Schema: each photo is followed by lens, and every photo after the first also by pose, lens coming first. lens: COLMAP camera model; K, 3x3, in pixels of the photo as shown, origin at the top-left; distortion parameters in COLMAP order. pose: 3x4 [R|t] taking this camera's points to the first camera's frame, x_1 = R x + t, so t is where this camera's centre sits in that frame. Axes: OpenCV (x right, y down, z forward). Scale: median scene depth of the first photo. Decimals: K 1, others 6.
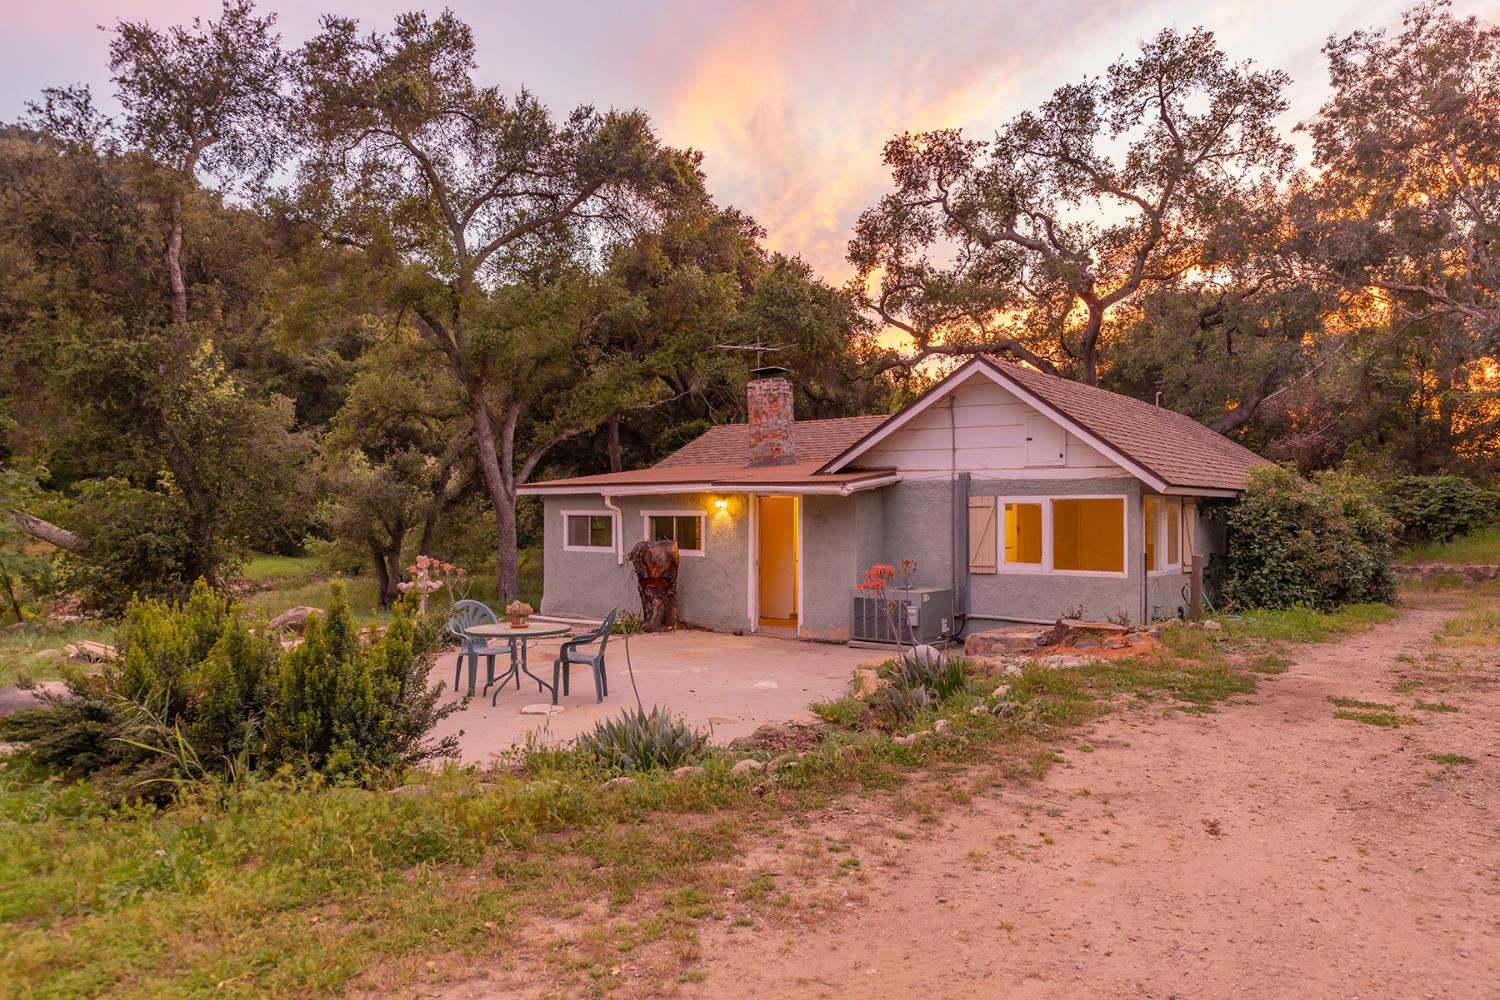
lens RADIAL K [[1043.3, 0, 749.9], [0, 1043.3, 506.0], [0, 0, 1]] dist [-0.006236, -0.001119]
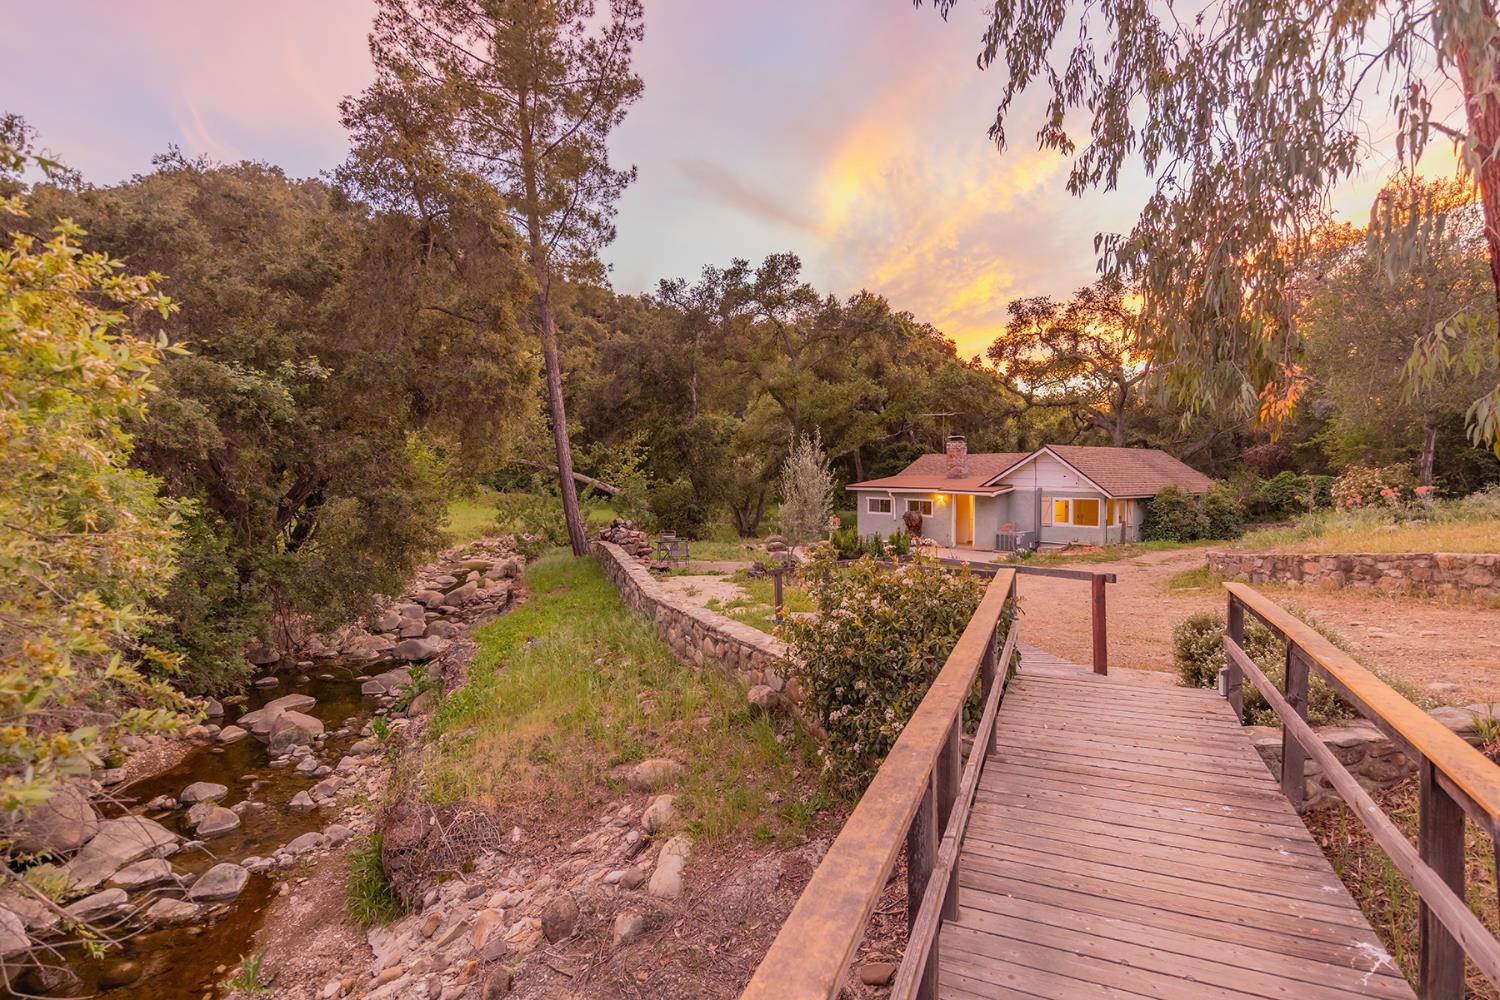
lens RADIAL K [[777.7, 0, 753.5], [0, 777.7, 488.0], [0, 0, 1]] dist [0.000903, 0.000110]
pose [[0.983296, 0.005585, -0.181929, -0.111840], [-0.001268, 0.999715, 0.023838, -0.058437], [0.182011, -0.023209, 0.983023, -0.803283]]
